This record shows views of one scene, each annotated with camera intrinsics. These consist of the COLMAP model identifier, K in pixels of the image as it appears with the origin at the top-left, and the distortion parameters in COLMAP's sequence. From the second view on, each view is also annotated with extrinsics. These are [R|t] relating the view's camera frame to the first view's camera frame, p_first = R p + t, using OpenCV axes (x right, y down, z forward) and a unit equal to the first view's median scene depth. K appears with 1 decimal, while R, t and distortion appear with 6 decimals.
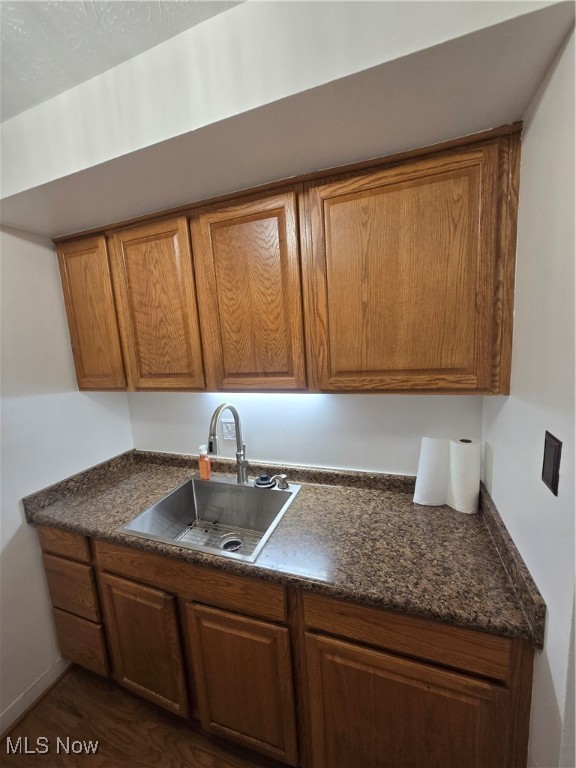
lens RADIAL K [[313.3, 0, 286.6], [0, 313.3, 383.7], [0, 0, 1]] dist [-0.001966, -0.000440]
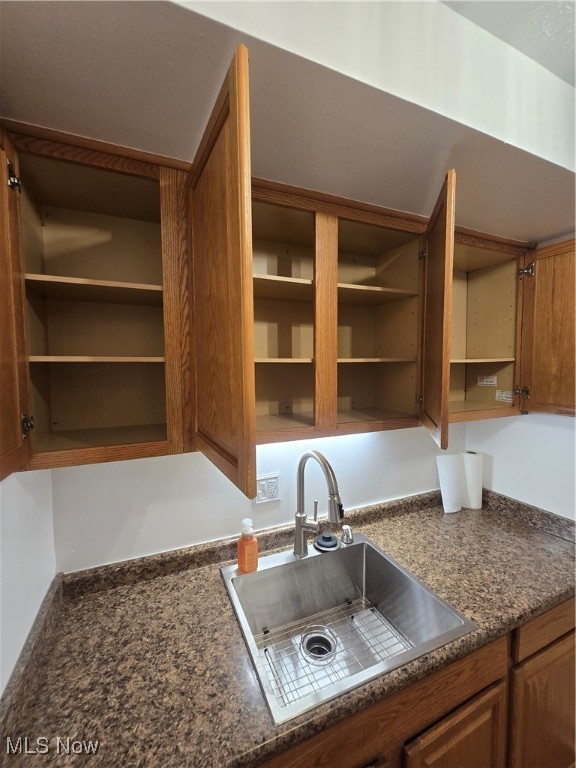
lens RADIAL K [[313.3, 0, 287.6], [0, 313.3, 383.3], [0, 0, 1]] dist [-0.001966, -0.000440]
pose [[0.720467, 0.013147, 0.693364, -0.766134], [0.067156, 0.993799, -0.088626, -0.035482], [-0.690230, 0.110416, 0.715116, 0.474120]]
